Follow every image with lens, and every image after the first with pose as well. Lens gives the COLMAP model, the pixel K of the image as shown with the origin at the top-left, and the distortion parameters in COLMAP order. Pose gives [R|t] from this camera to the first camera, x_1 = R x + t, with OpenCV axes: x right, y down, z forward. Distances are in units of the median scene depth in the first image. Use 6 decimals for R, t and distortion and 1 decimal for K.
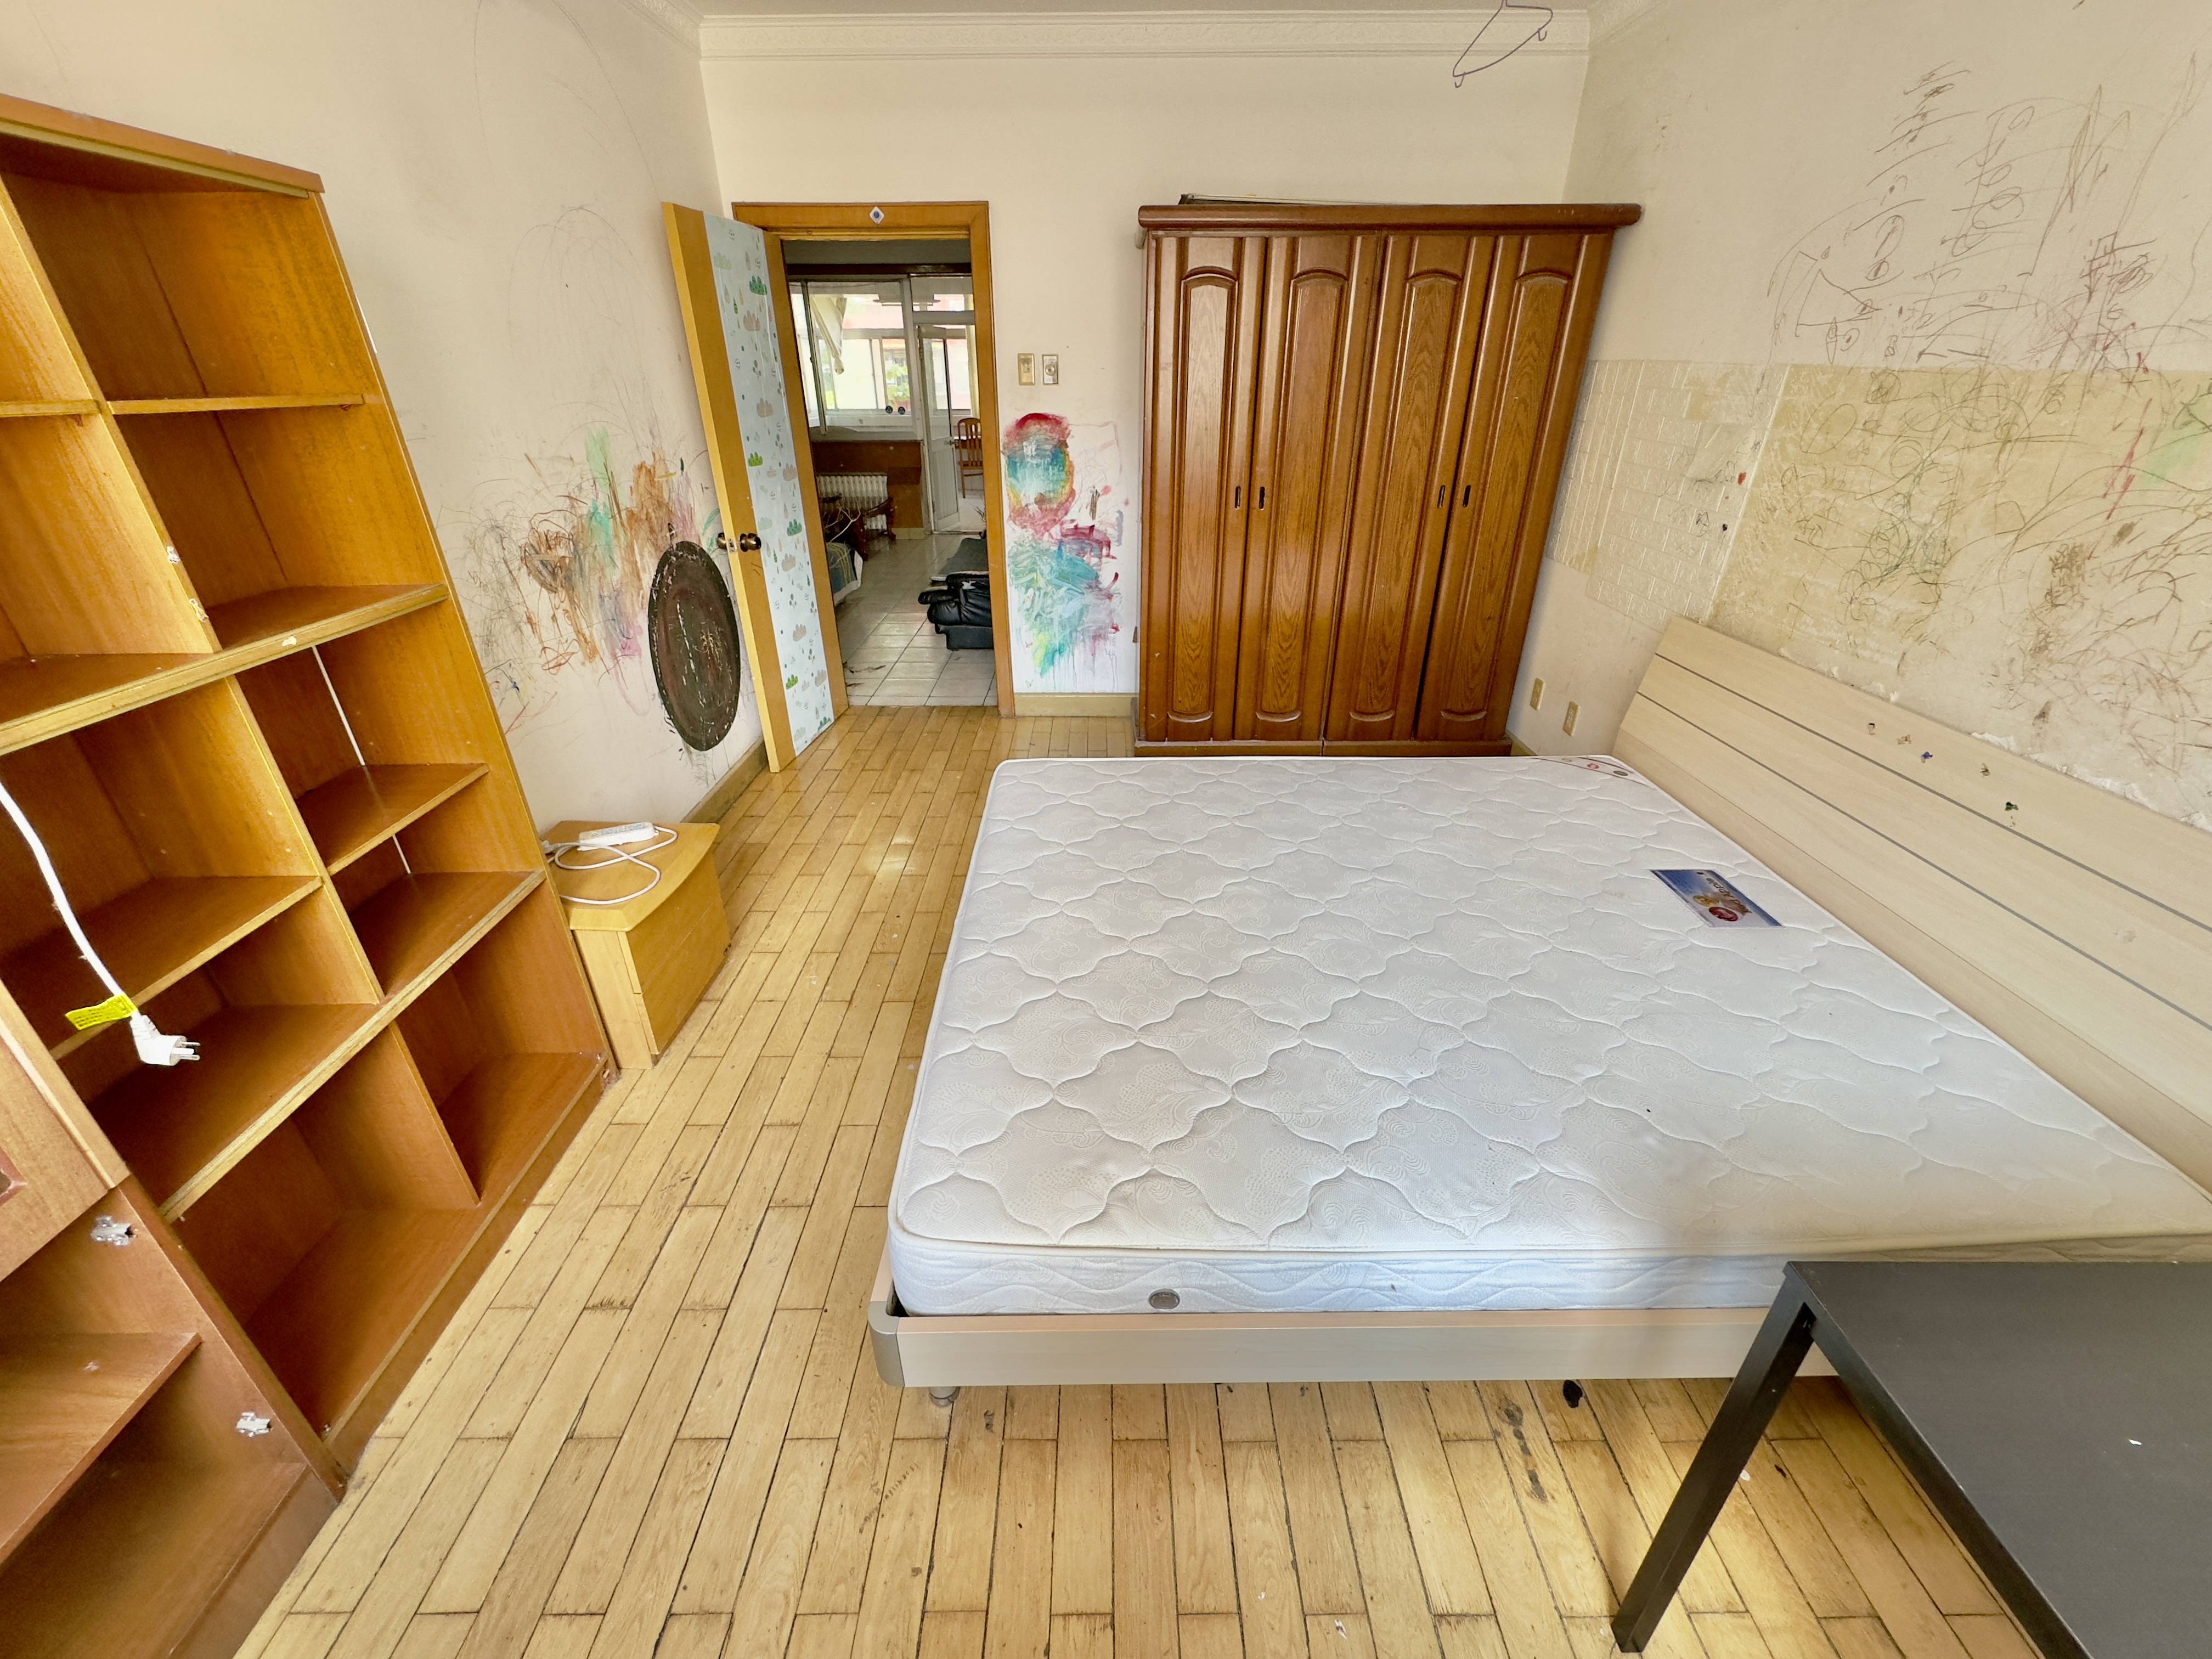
lens RADIAL K [[882.1, 0, 1105.7], [0, 882.1, 827.3], [0, 0, 1]] dist [-0.000197, -0.000109]
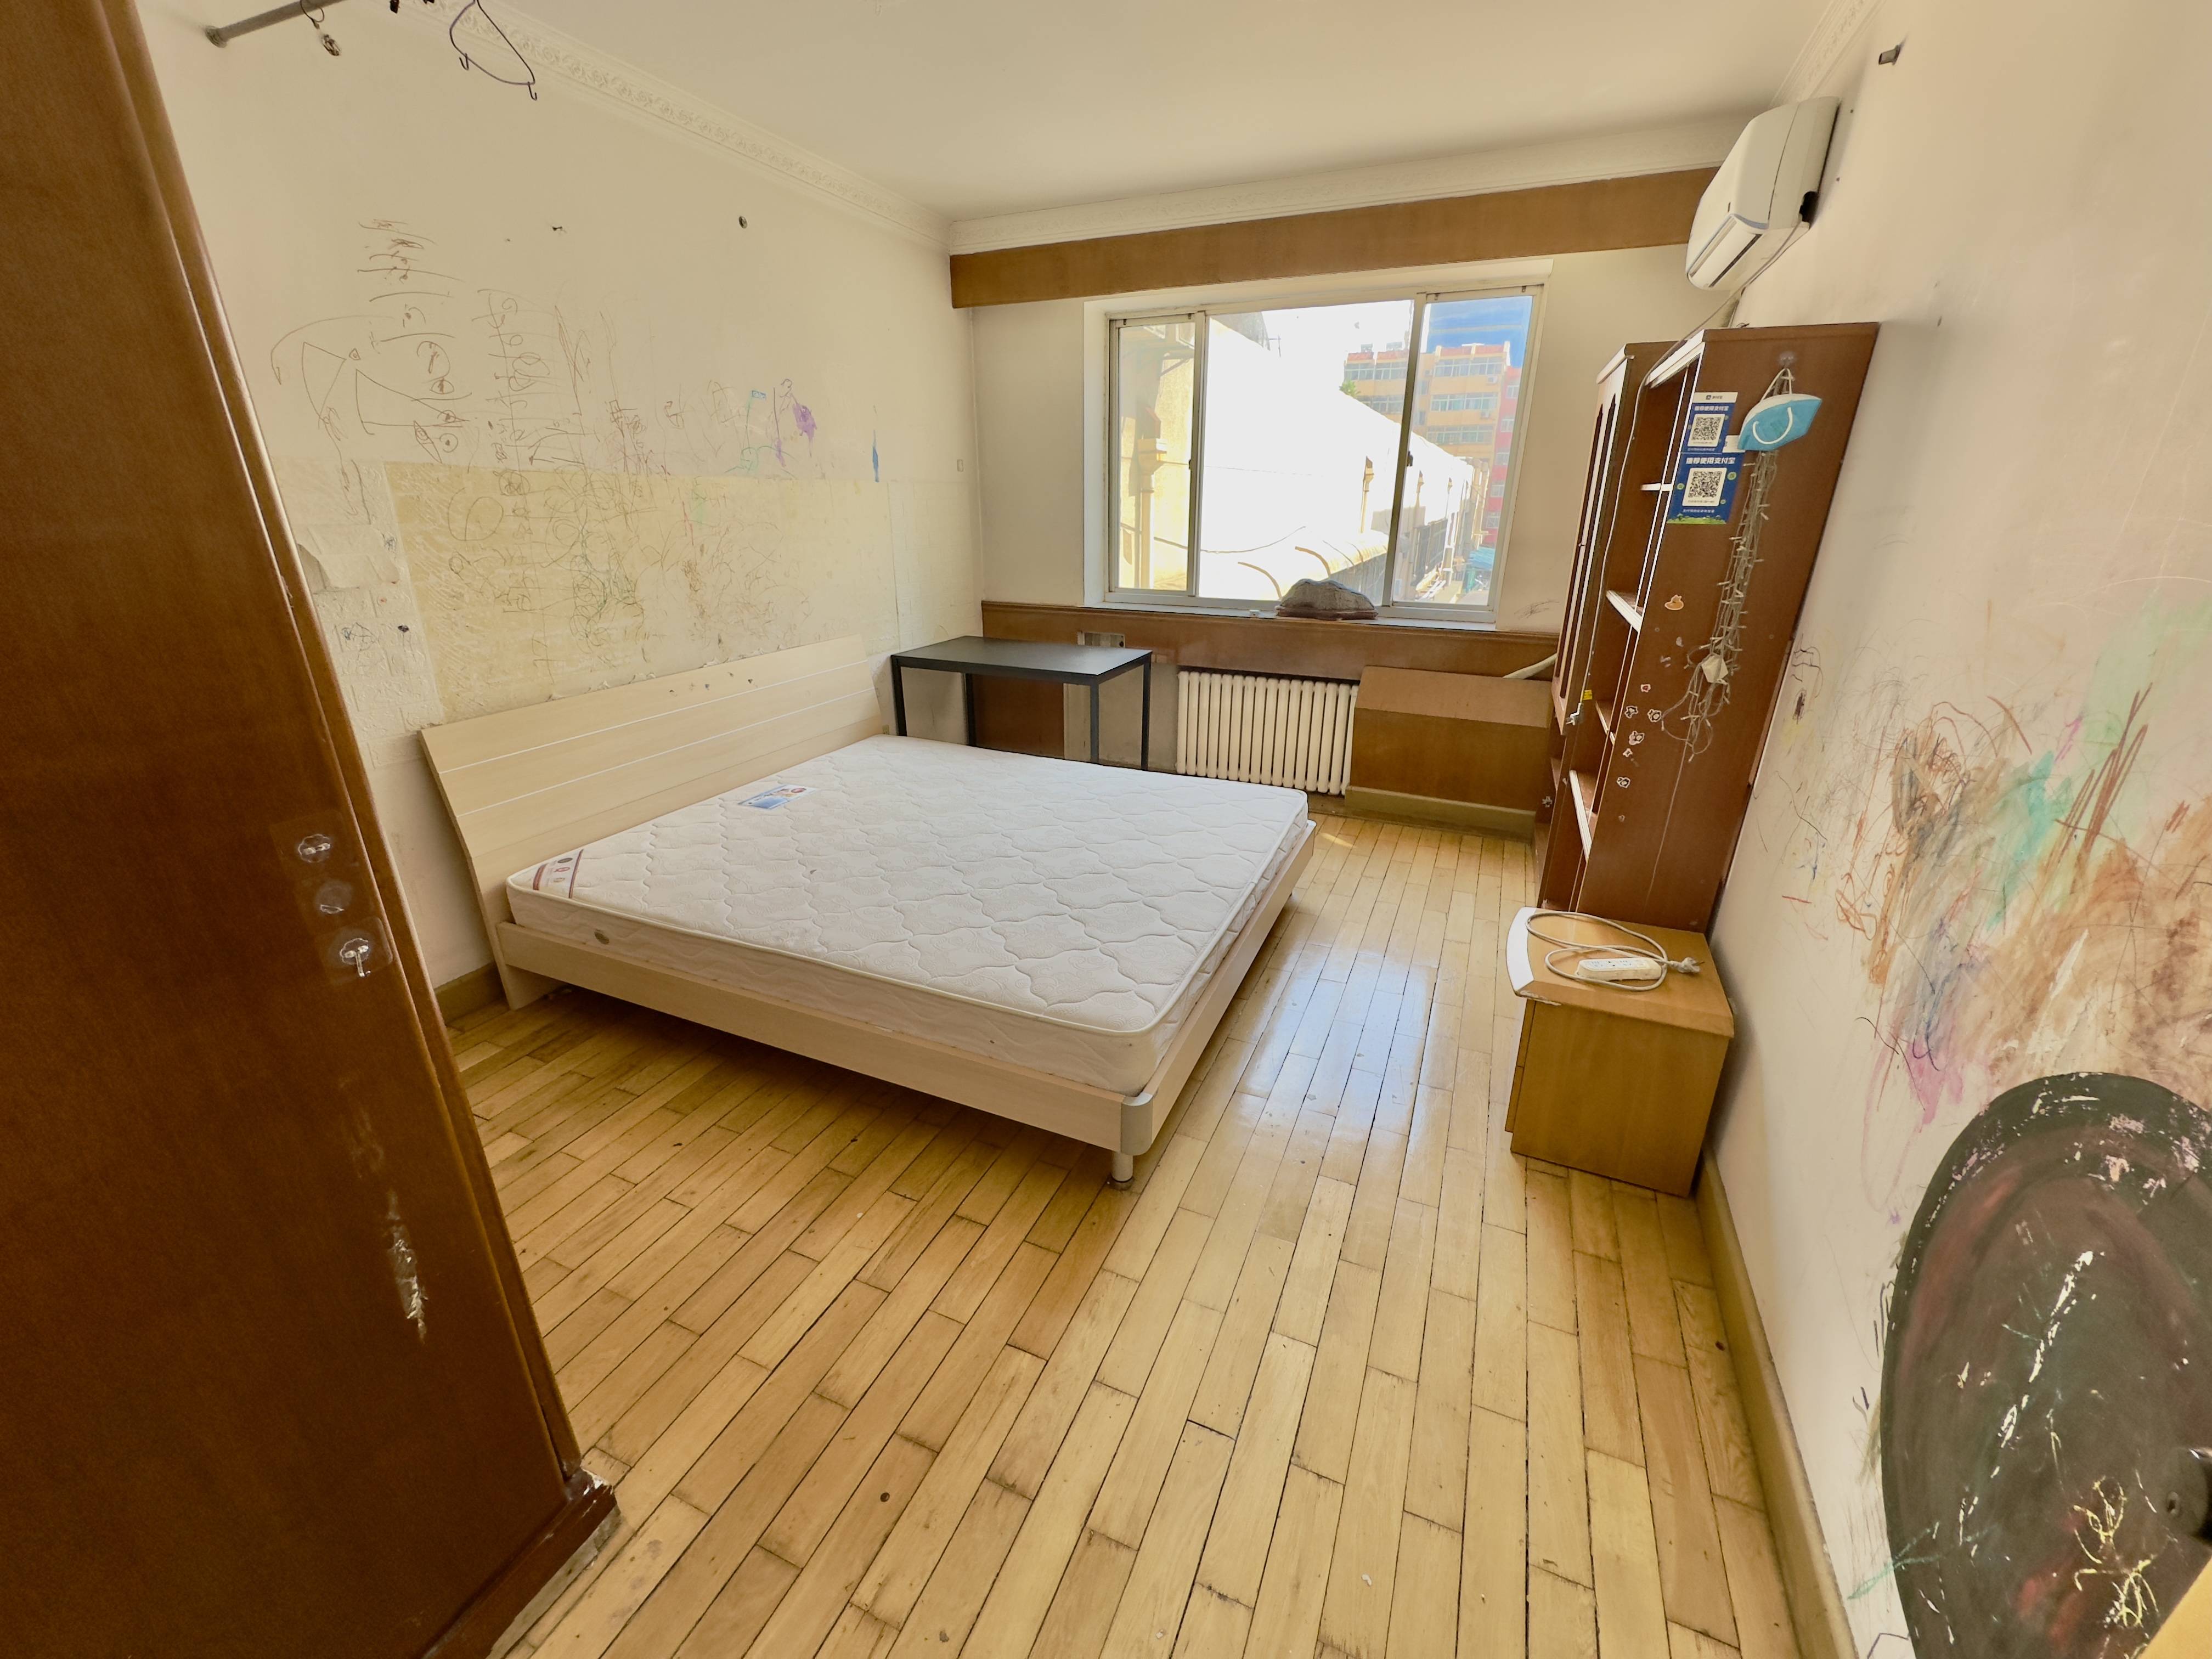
lens RADIAL K [[882.1, 0, 1106.8], [0, 882.1, 825.8], [0, 0, 1]] dist [-0.000197, -0.000109]
pose [[-0.914681, -0.144513, 0.377459, -0.437952], [0.183739, 0.683141, 0.706794, -0.882602], [-0.359998, 0.715845, -0.598303, 1.765865]]
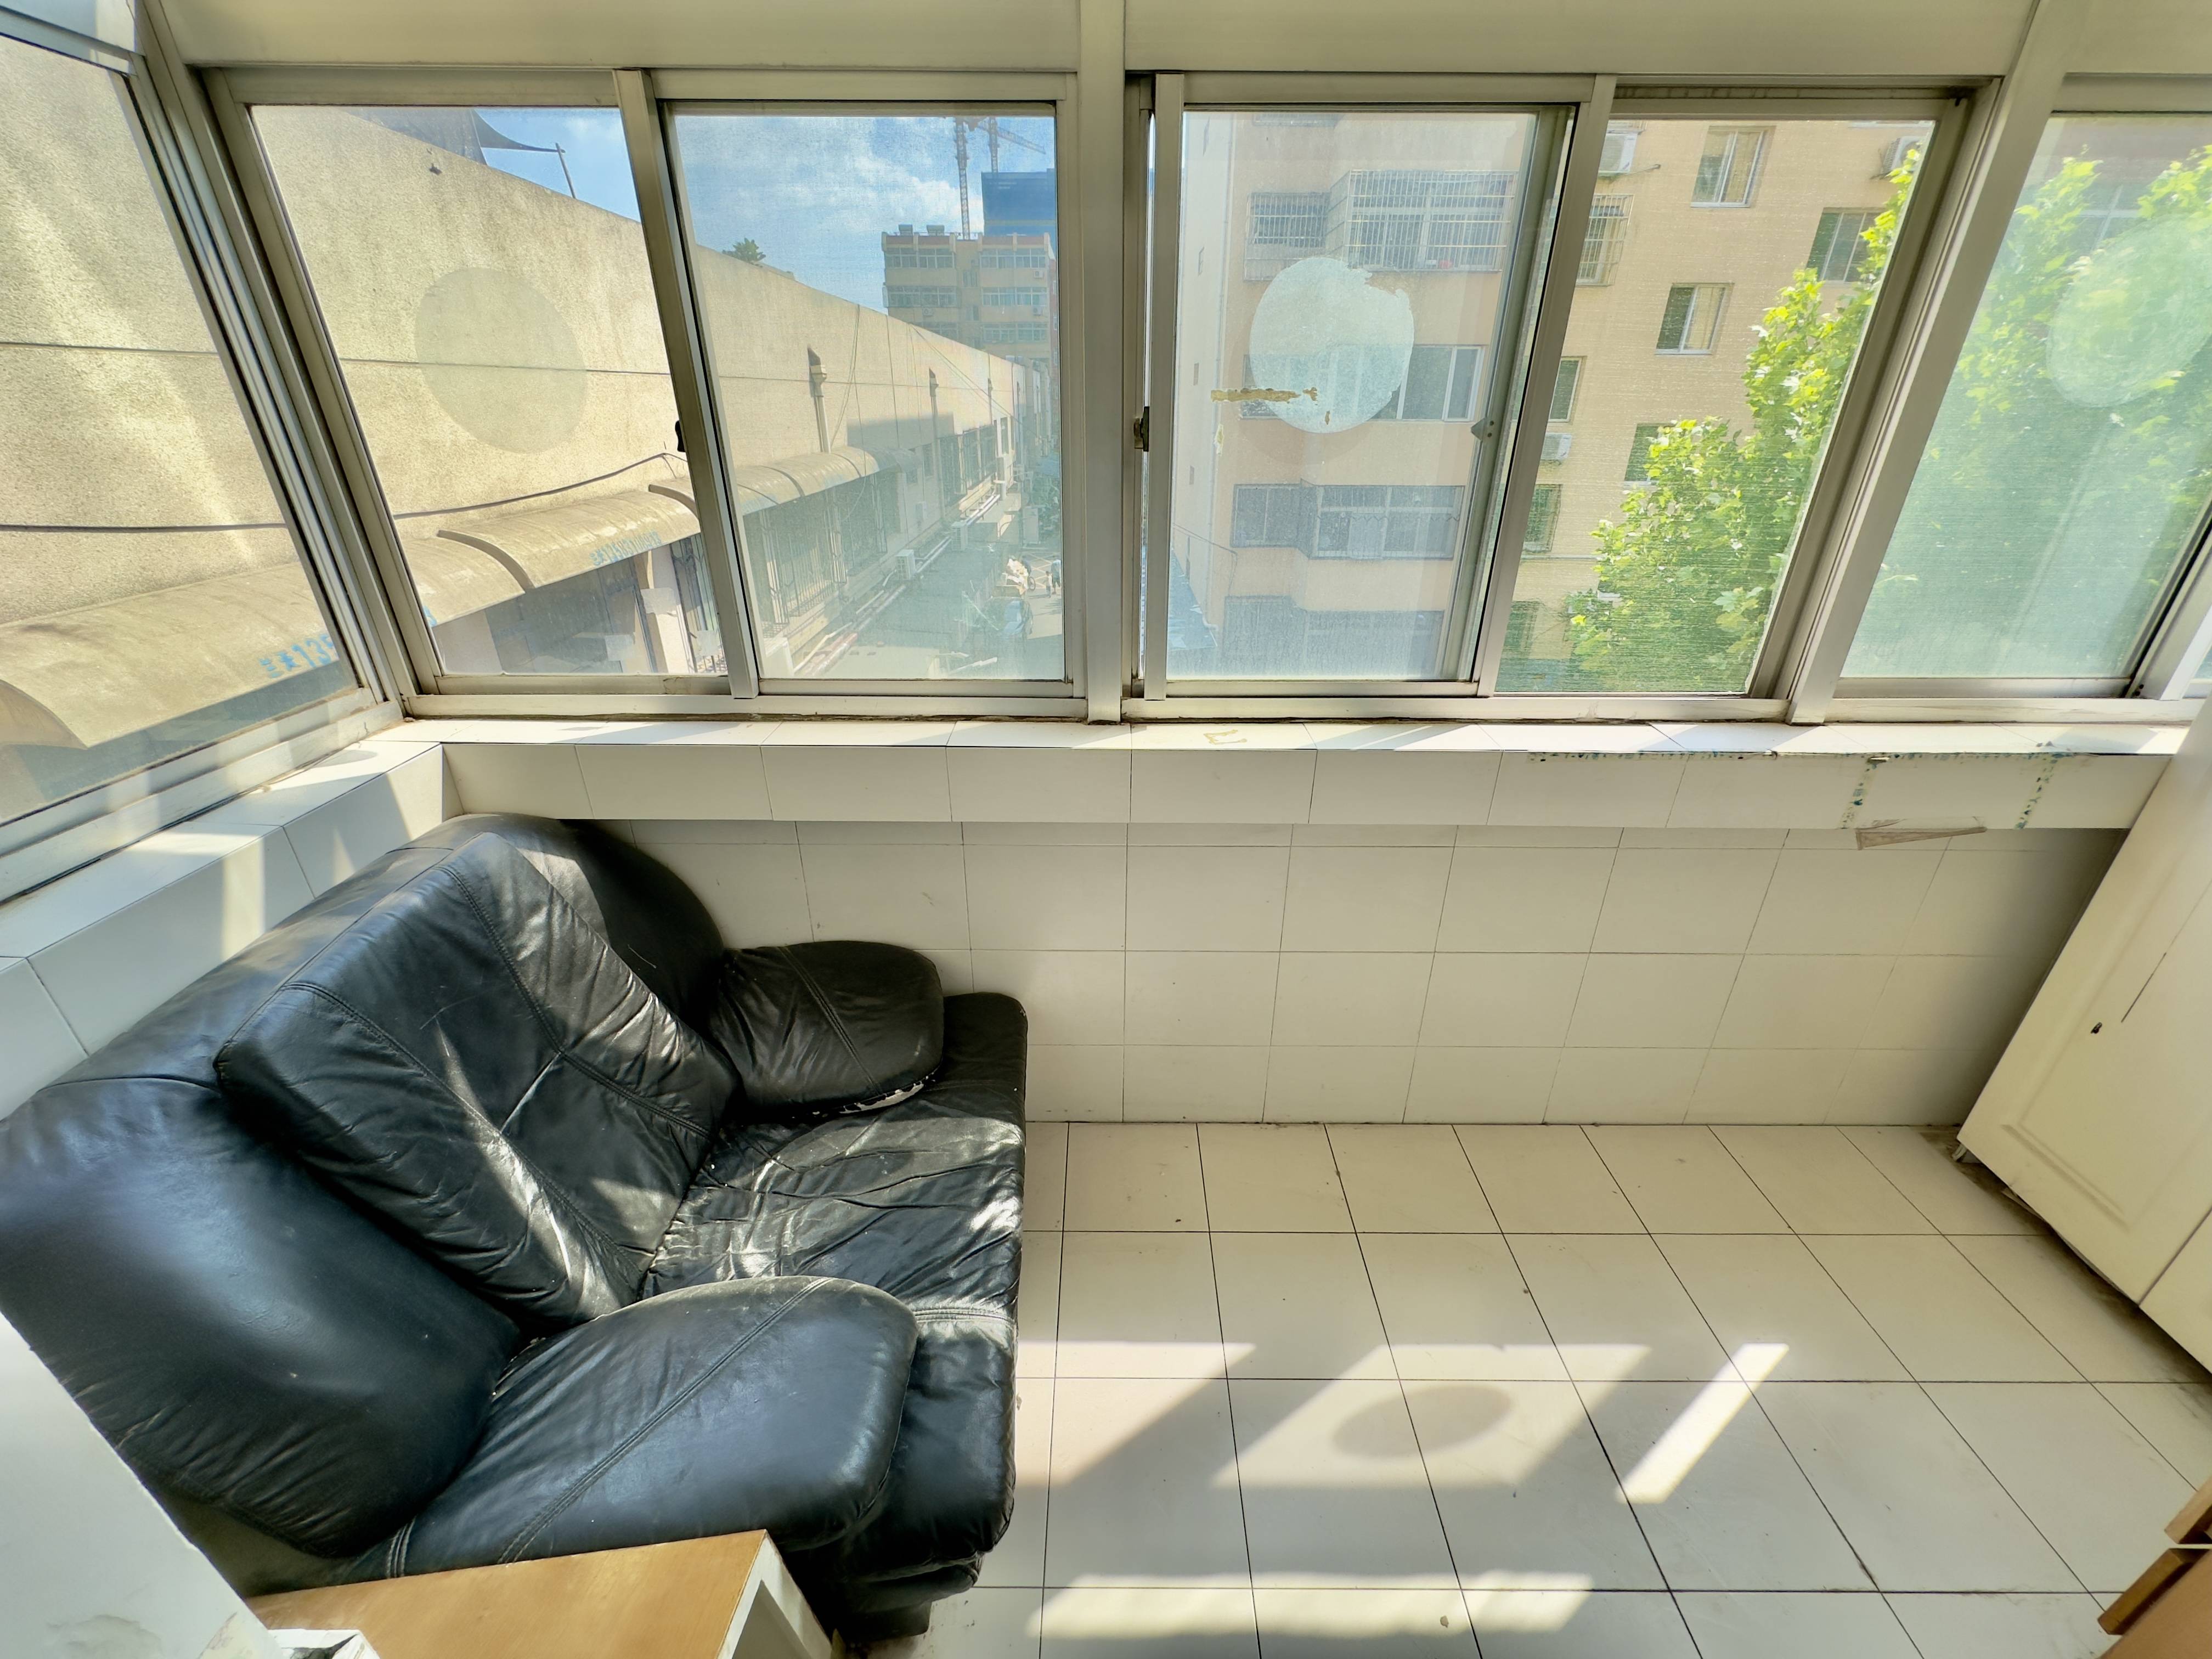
lens RADIAL K [[882.1, 0, 1104.1], [0, 882.1, 825.4], [0, 0, 1]] dist [-0.000197, -0.000109]
pose [[-0.999998, 0.001905, -0.000019, -0.479204], [0.001122, 0.597101, 0.802165, -0.830725], [0.001540, 0.802164, -0.597102, 1.662435]]
